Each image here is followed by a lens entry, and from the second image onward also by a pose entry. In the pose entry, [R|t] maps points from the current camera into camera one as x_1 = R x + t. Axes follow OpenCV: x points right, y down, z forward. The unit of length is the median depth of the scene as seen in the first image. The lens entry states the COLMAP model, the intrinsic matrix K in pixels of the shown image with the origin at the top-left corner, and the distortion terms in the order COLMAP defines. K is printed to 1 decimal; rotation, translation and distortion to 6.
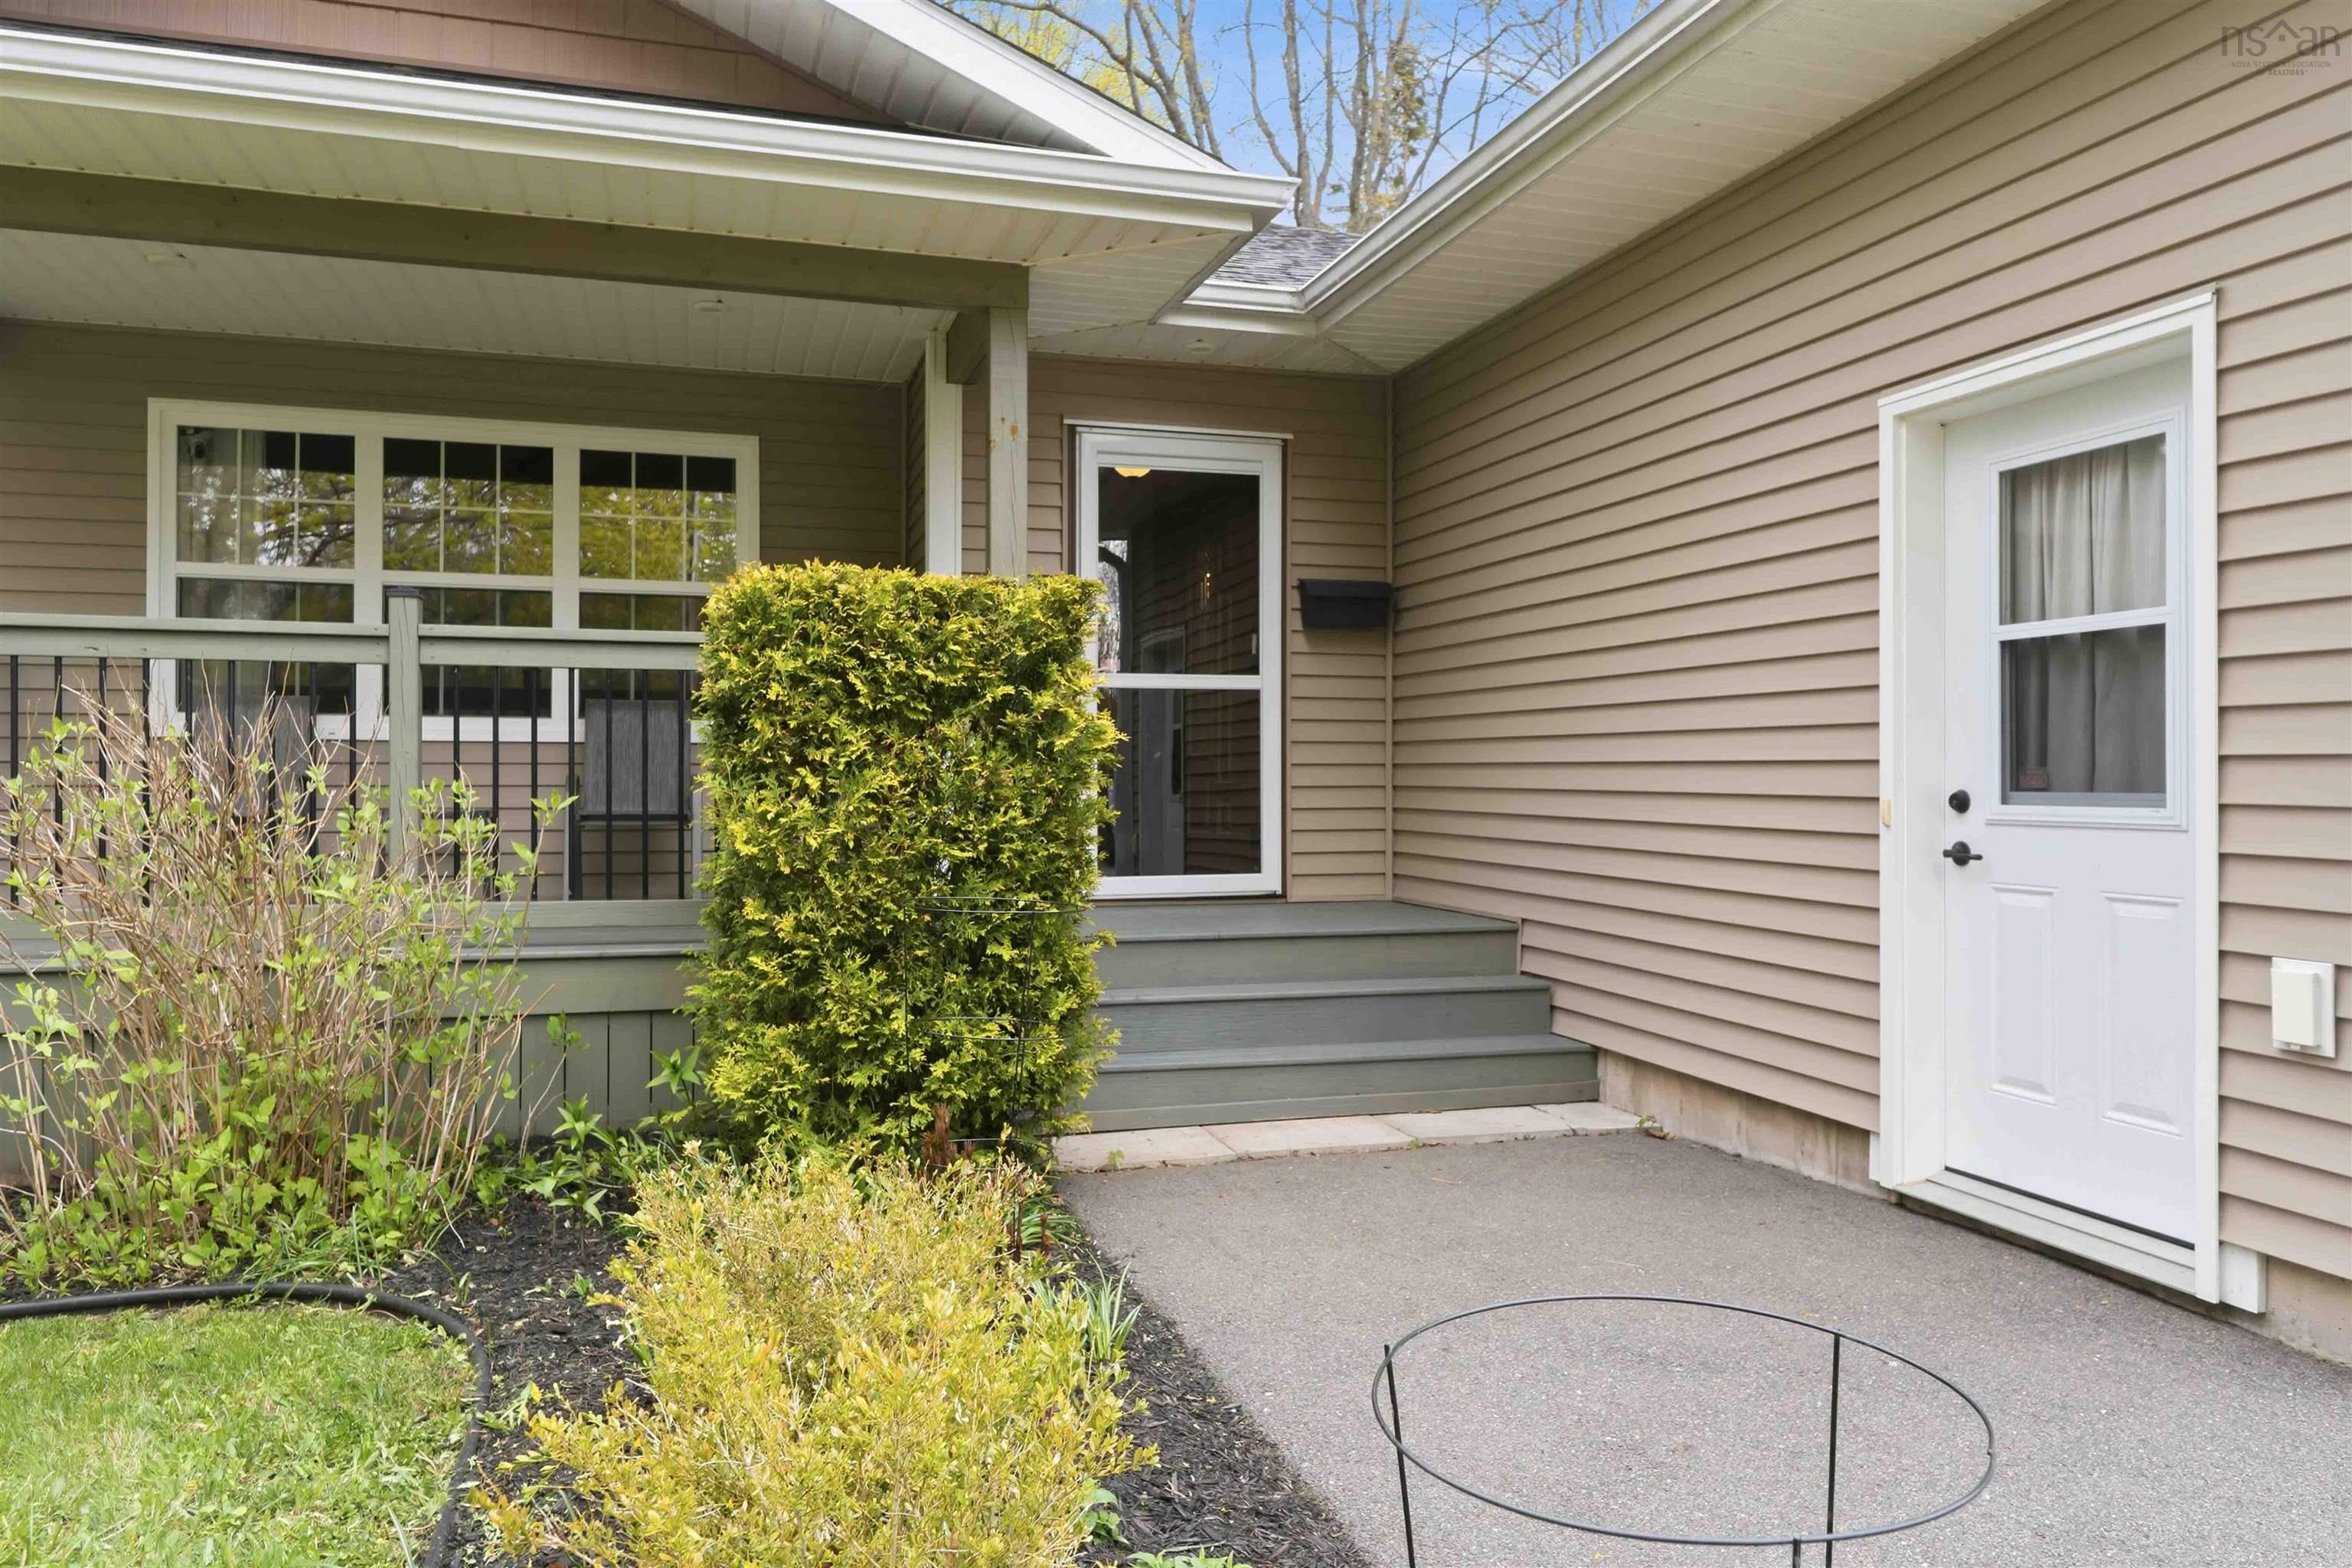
lens RADIAL K [[1620.6, 0, 1174.5], [0, 1620.6, 747.6], [0, 0, 1]] dist [0.005683, 0.002514]
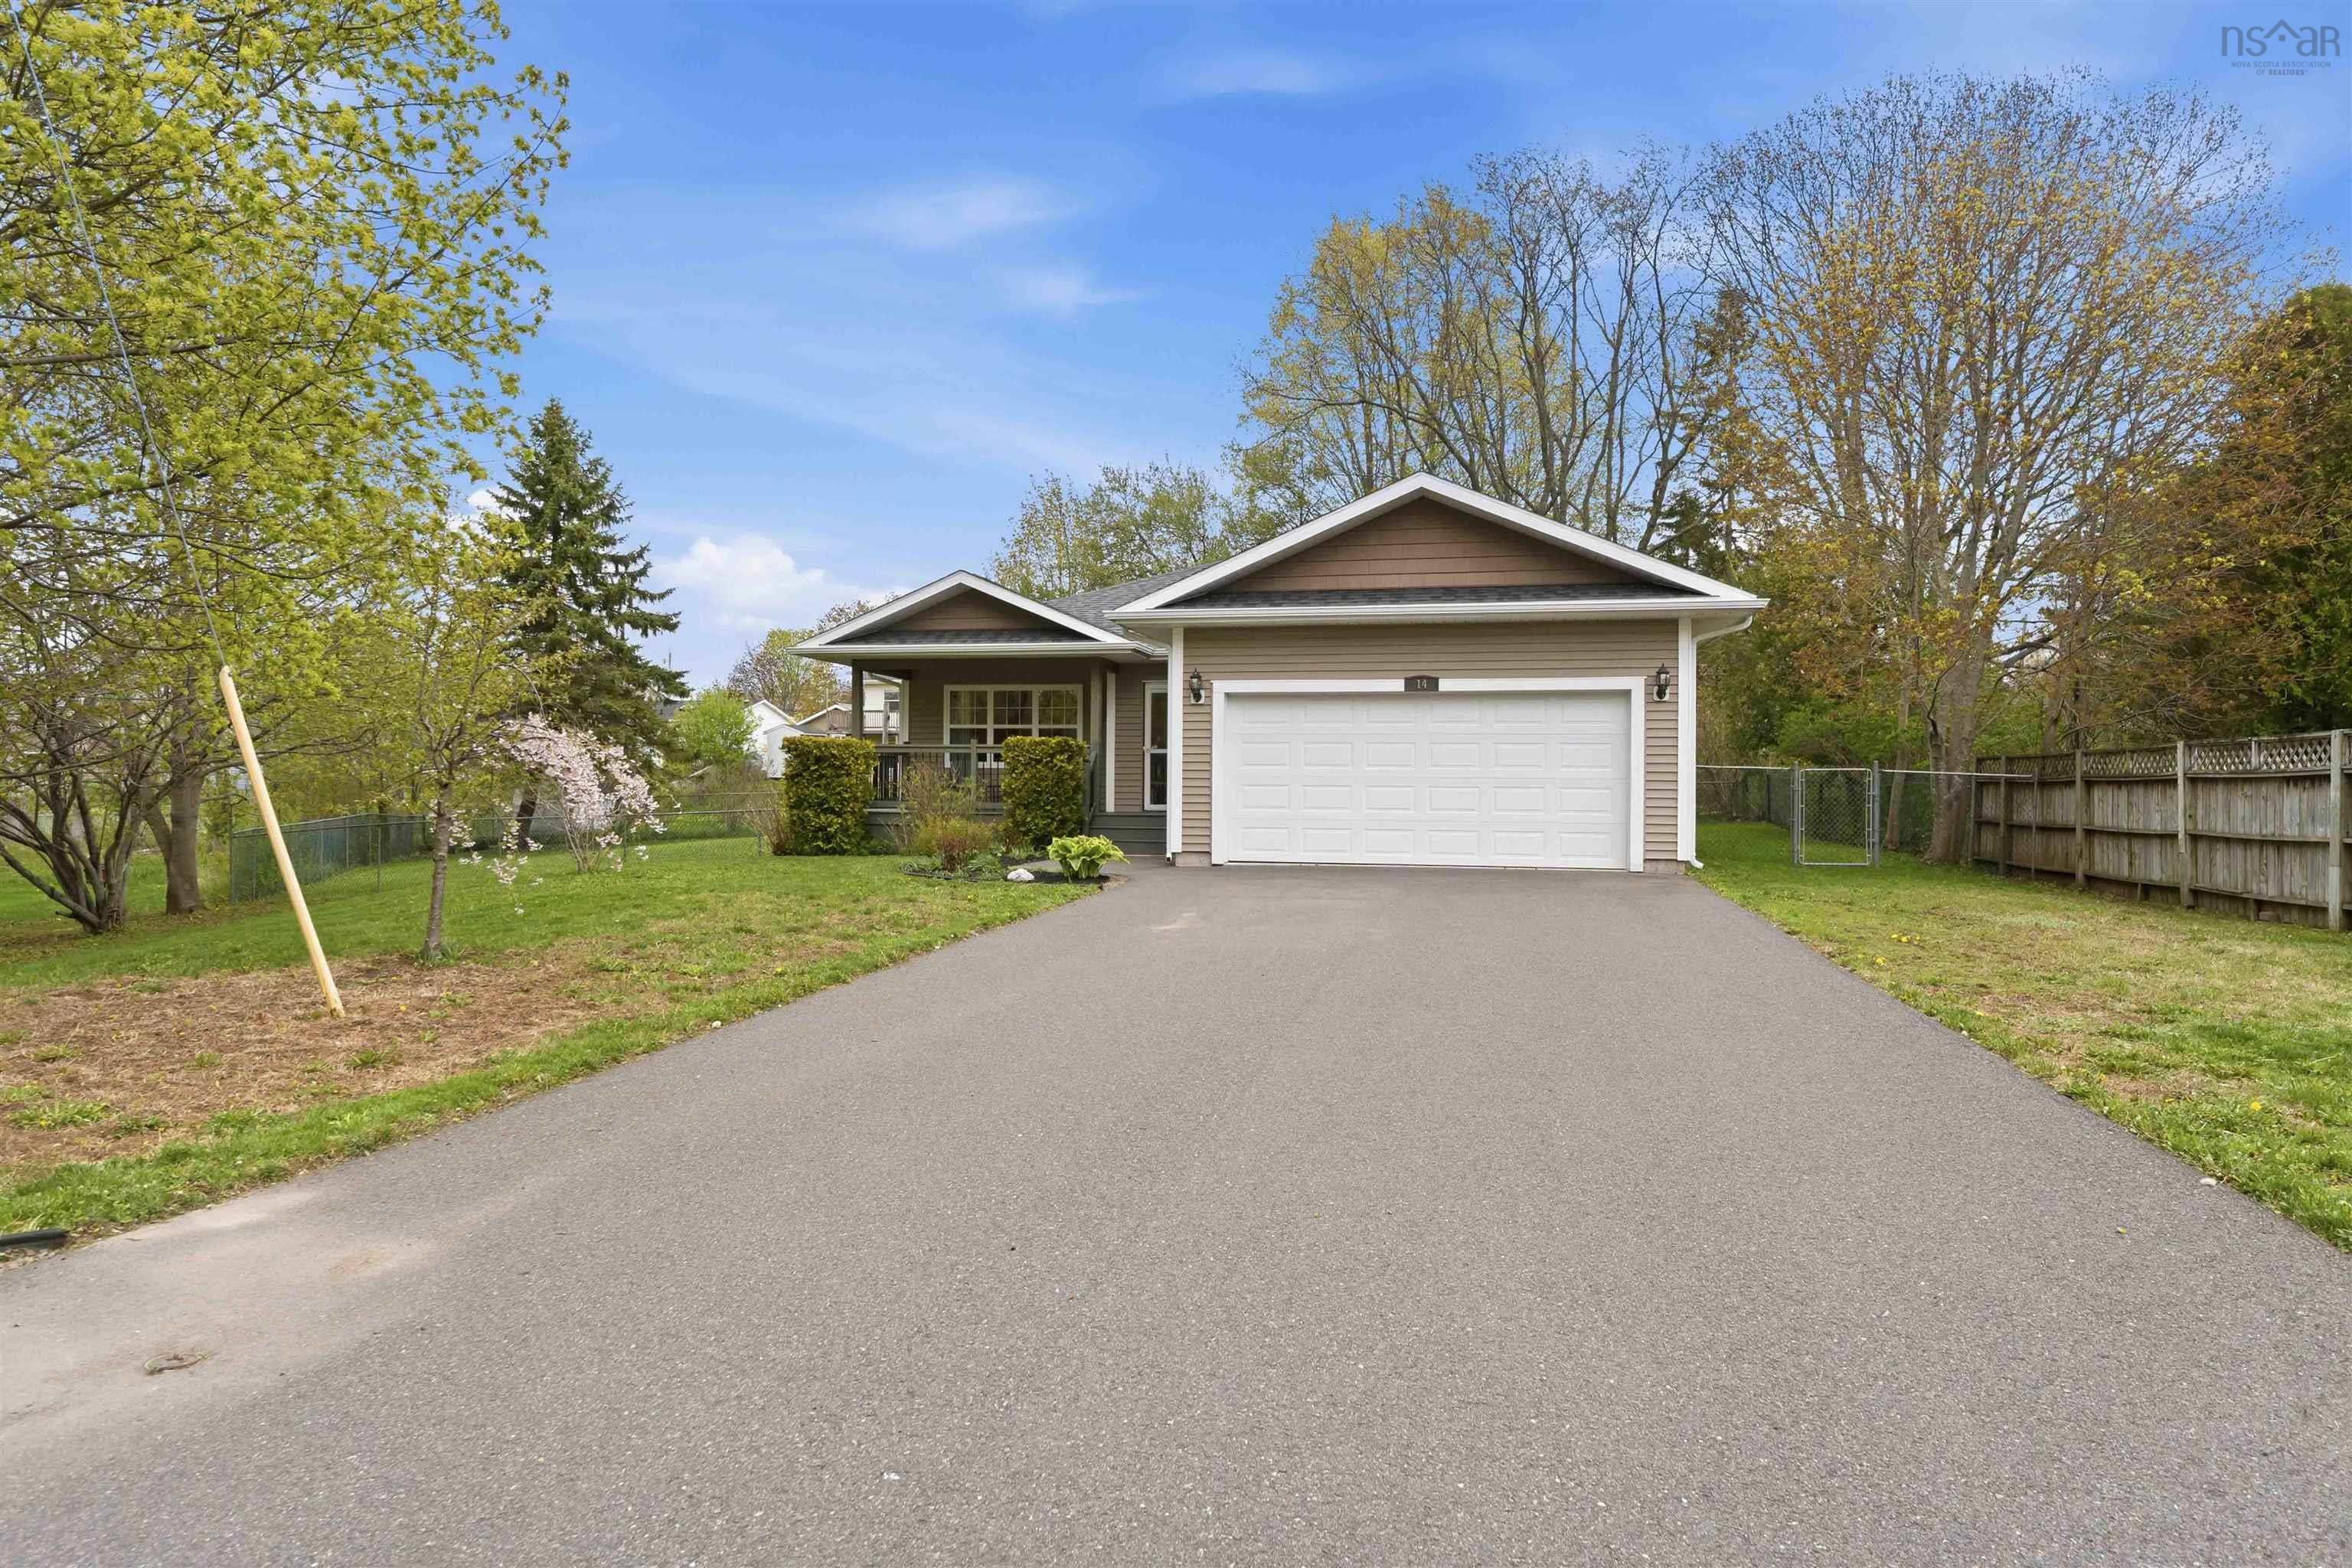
lens RADIAL K [[1366.8, 0, 1176.0], [0, 1366.8, 784.0], [0, 0, 1]] dist [-0.000219, -0.000477]
pose [[0.878586, 0.001326, -0.477583, 2.011392], [0.004146, 0.999937, 0.010404, 0.001143], [0.477566, -0.011121, 0.878525, -2.303780]]
